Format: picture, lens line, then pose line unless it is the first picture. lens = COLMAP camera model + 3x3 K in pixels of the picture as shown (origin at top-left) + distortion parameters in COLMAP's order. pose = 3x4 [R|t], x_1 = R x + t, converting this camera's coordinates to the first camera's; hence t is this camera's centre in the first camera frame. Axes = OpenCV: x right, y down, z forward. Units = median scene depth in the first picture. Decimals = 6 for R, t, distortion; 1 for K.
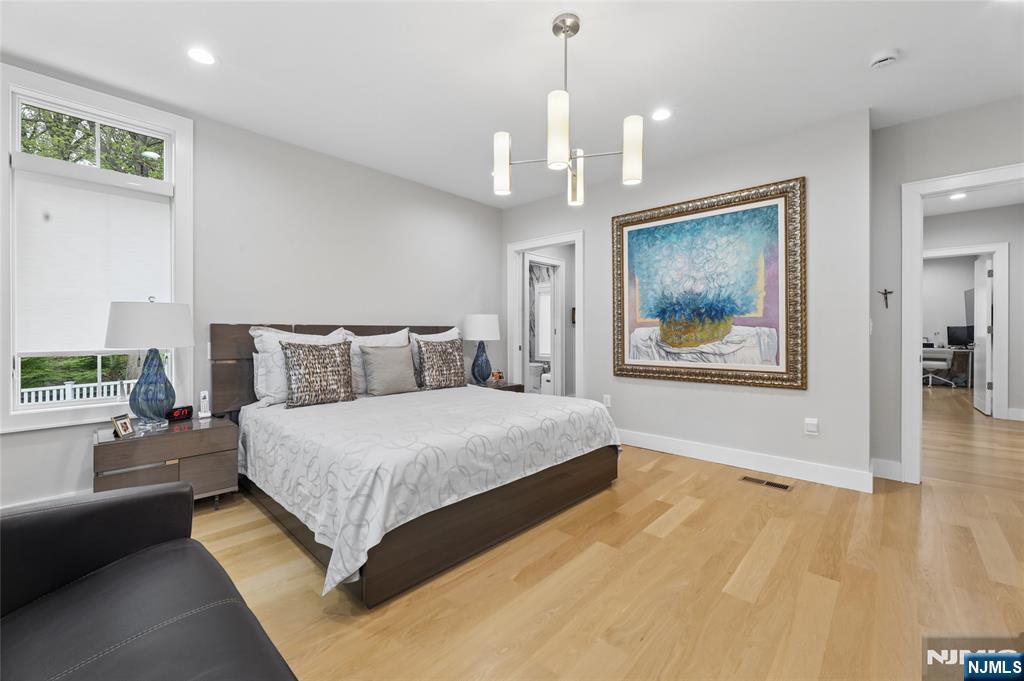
lens RADIAL K [[414.5, 0, 512.3], [0, 414.5, 336.1], [0, 0, 1]] dist [-0.003442, -0.000323]
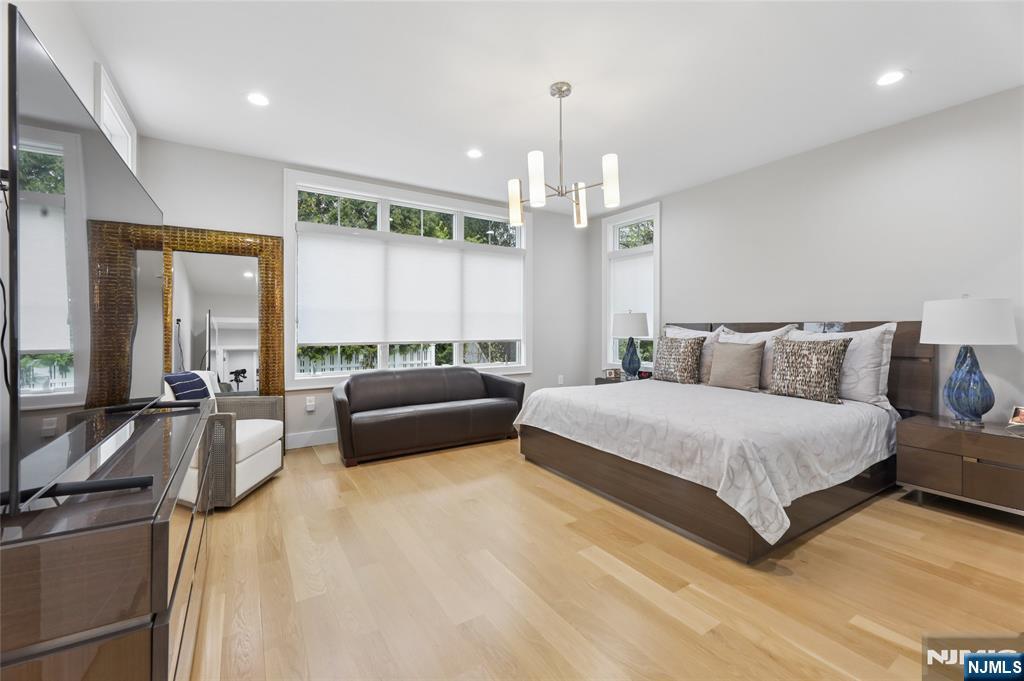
lens RADIAL K [[425.7, 0, 512.2], [0, 425.7, 329.4], [0, 0, 1]] dist [-0.000332, -0.000082]
pose [[-0.255241, 0.003888, -0.966870, 1.087328], [-0.009455, 0.999934, 0.006517, -0.013745], [0.966831, 0.010805, -0.255187, 0.900106]]
